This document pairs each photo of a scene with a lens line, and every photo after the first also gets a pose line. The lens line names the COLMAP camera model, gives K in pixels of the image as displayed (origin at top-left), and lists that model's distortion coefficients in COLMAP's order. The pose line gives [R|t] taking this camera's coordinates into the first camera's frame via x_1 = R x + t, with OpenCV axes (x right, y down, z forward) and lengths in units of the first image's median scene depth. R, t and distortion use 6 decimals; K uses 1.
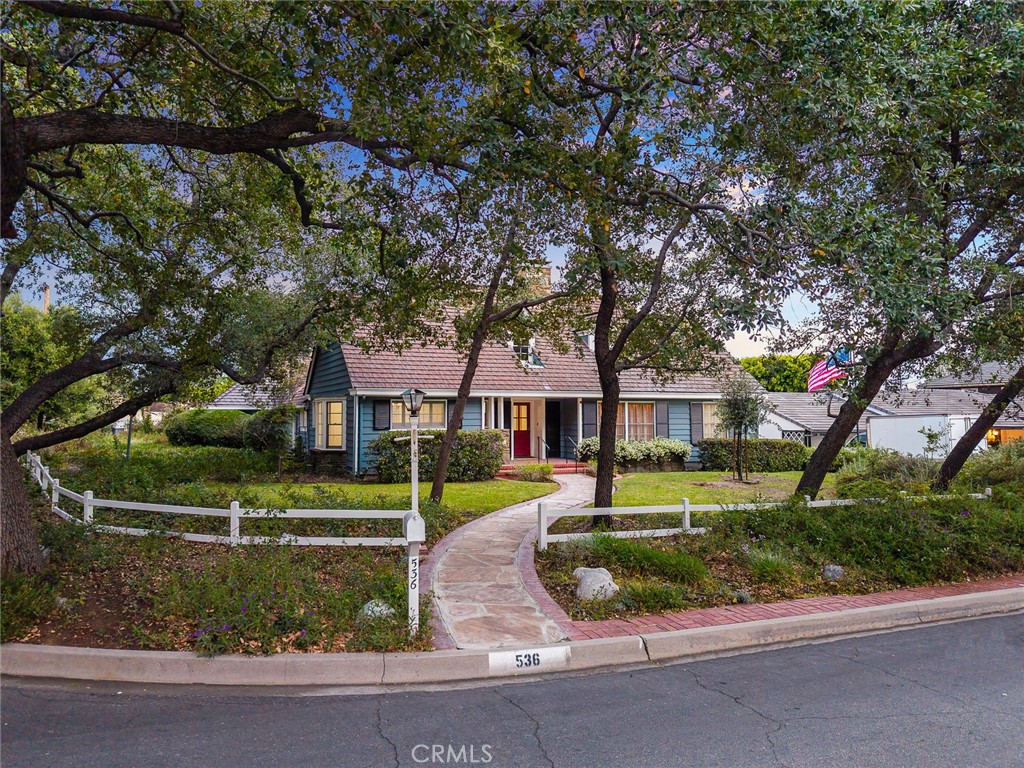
lens RADIAL K [[722.3, 0, 512.0], [0, 722.3, 384.0], [0, 0, 1]] dist [0.003528, 0.000961]
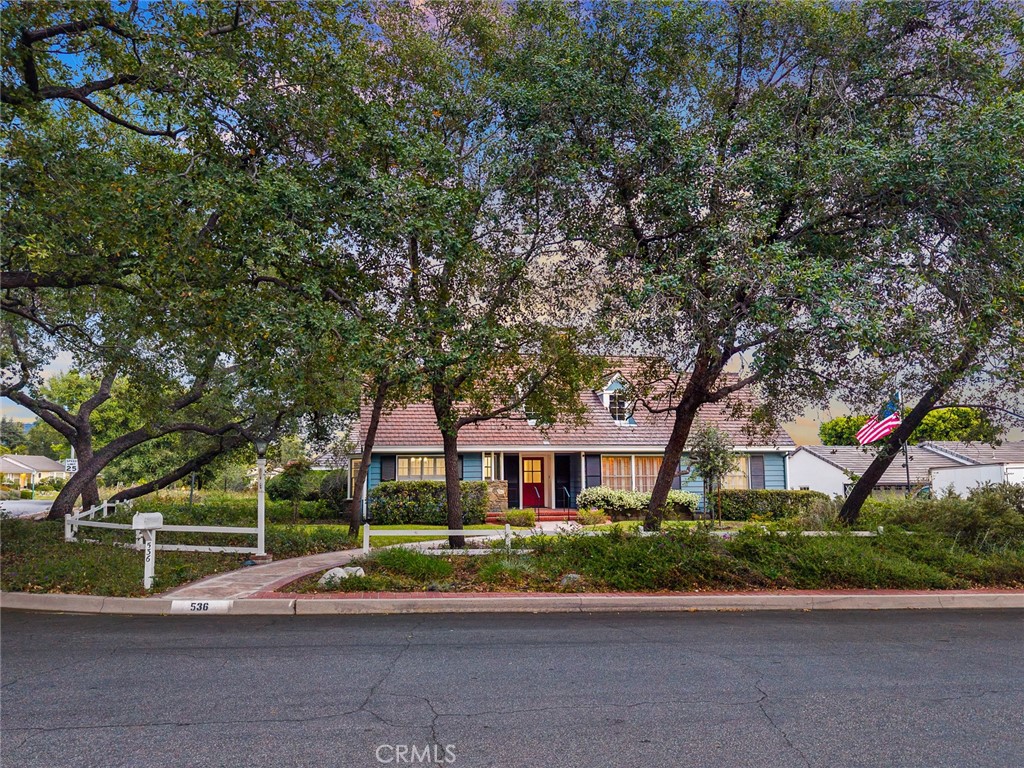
lens RADIAL K [[722.3, 0, 512.0], [0, 722.3, 384.0], [0, 0, 1]] dist [0.003528, 0.000961]
pose [[0.982222, -0.030172, -0.185281, 0.223362], [0.015681, 0.996737, -0.079183, 0.001644], [0.187066, 0.074870, 0.979490, -0.117332]]
